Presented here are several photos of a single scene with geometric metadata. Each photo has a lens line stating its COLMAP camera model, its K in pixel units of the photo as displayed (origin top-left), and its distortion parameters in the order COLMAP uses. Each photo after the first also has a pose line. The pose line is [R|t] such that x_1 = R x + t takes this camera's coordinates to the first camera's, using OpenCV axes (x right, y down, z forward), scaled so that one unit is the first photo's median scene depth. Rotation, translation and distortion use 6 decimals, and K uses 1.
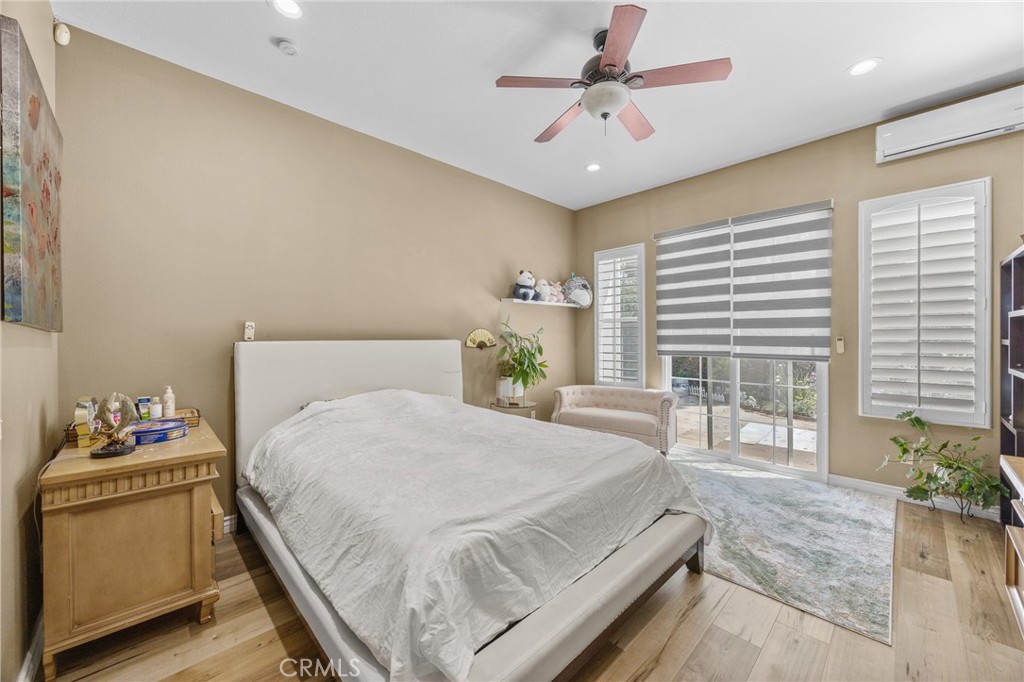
lens RADIAL K [[385.2, 0, 518.9], [0, 385.2, 339.6], [0, 0, 1]] dist [-0.005136, 0.000524]
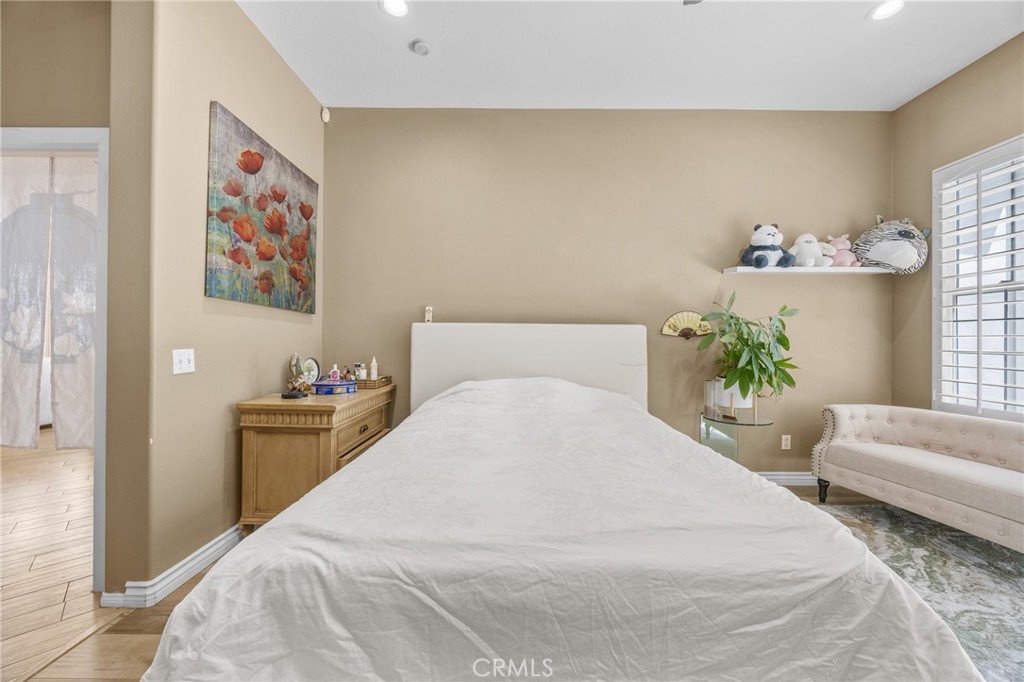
lens RADIAL K [[385.2, 0, 518.9], [0, 385.2, 339.6], [0, 0, 1]] dist [-0.005136, 0.000524]
pose [[0.711920, 0.010186, -0.702186, 0.200692], [-0.015024, 0.999887, -0.000727, 0.033025], [0.702100, 0.011068, 0.711993, 0.238045]]
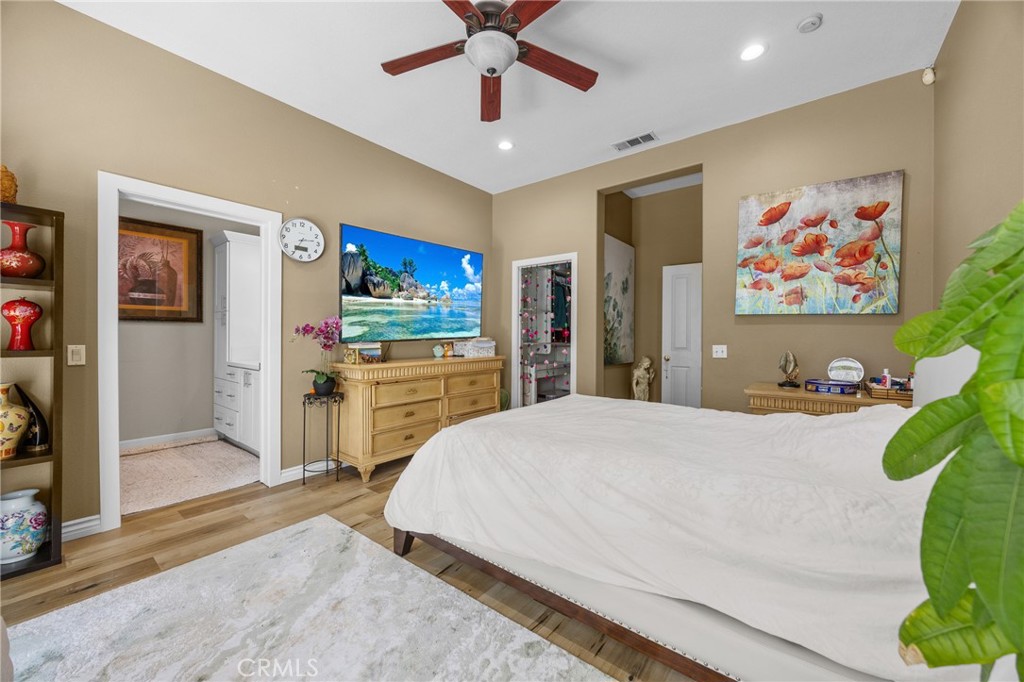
lens RADIAL K [[395.3, 0, 509.7], [0, 395.3, 337.5], [0, 0, 1]] dist [-0.000549, -0.000081]
pose [[-0.994783, 0.001694, -0.102002, 0.155286], [0.000903, 0.999969, 0.007798, 0.026219], [0.102012, 0.007665, -0.994754, 1.058370]]
